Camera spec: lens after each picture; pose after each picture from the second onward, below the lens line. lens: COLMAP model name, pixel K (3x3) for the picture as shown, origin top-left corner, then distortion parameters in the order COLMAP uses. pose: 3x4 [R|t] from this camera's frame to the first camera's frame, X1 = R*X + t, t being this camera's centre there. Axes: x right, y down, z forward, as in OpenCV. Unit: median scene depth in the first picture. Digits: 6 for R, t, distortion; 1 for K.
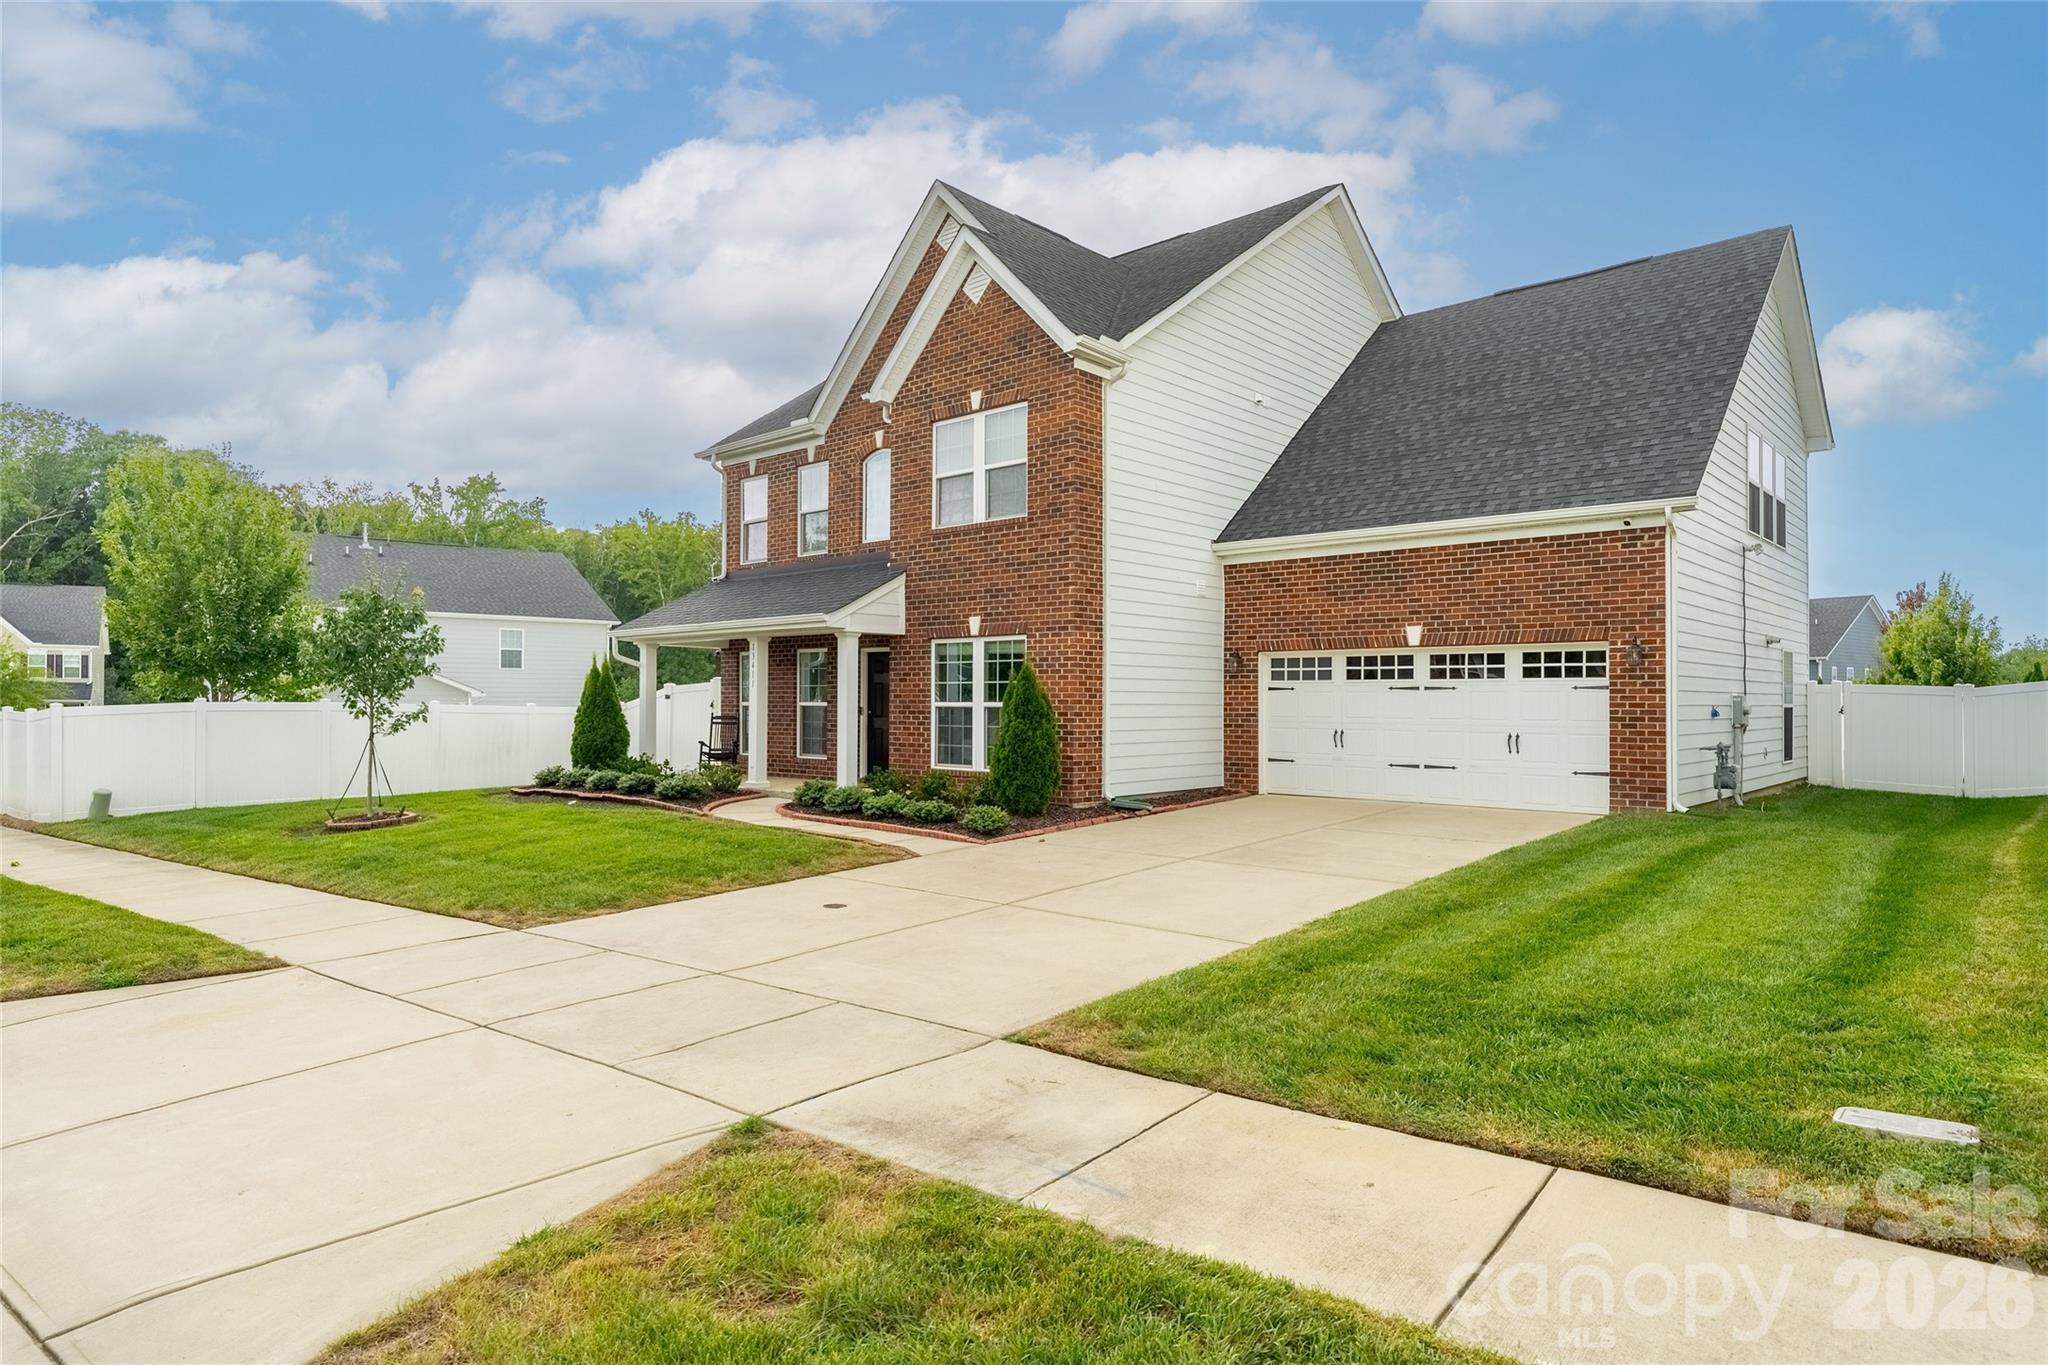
lens RADIAL K [[1166.2, 0, 1018.8], [0, 1166.2, 666.4], [0, 0, 1]] dist [-0.001757, 0.000462]
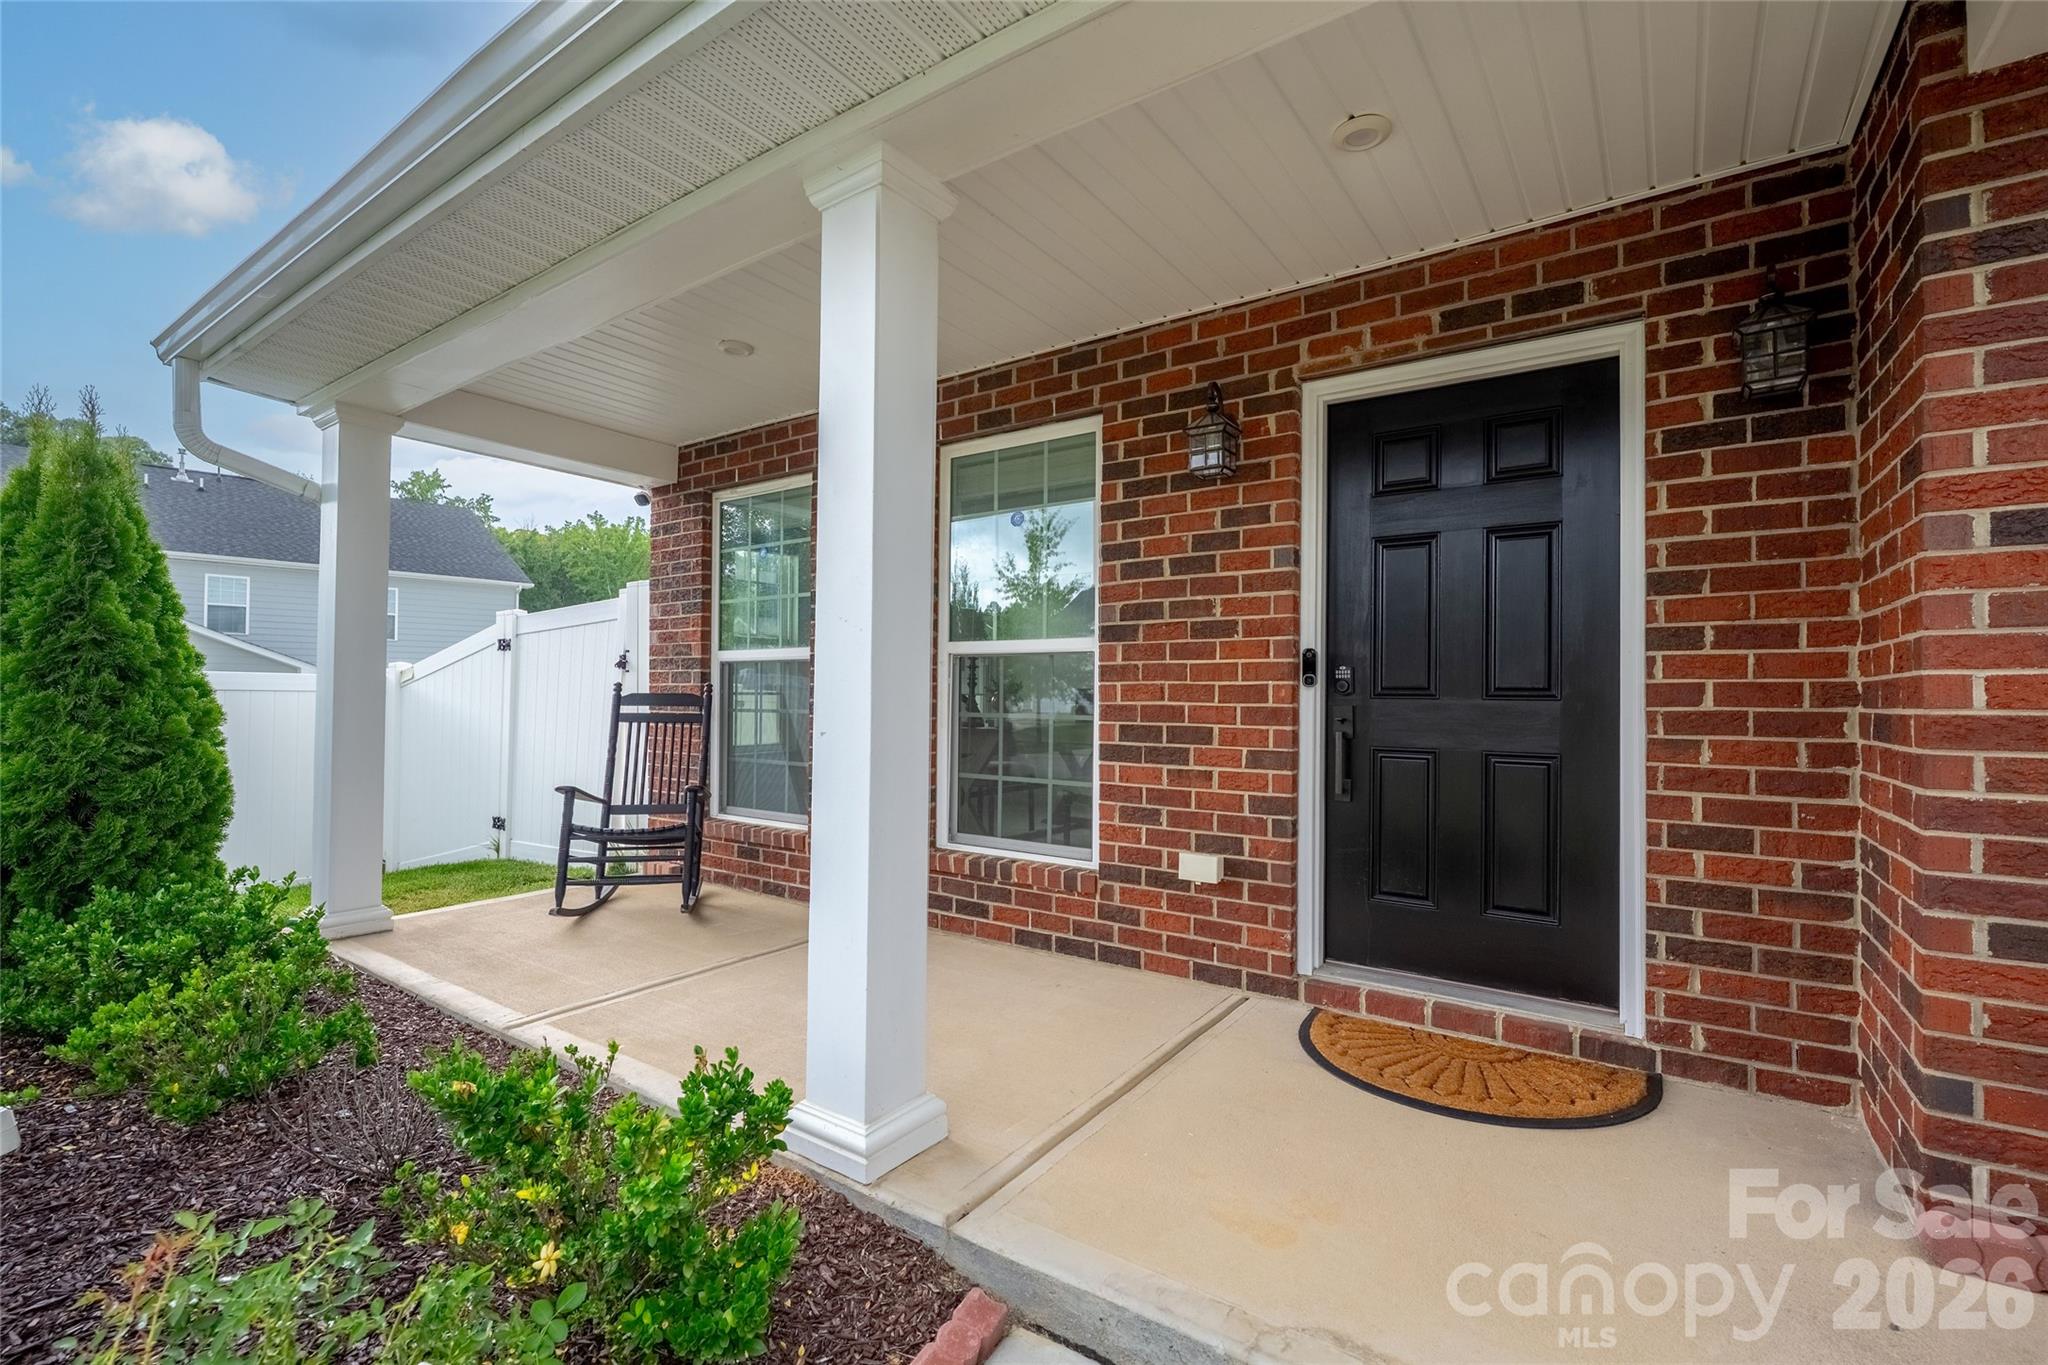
lens RADIAL K [[888.5, 0, 1034.4], [0, 888.5, 684.5], [0, 0, 1]] dist [-0.001124, -0.000142]
pose [[0.989859, 0.008758, 0.141785, -0.195176], [-0.011586, 0.999750, 0.019130, 0.035365], [-0.141582, -0.020579, 0.989713, 0.783210]]
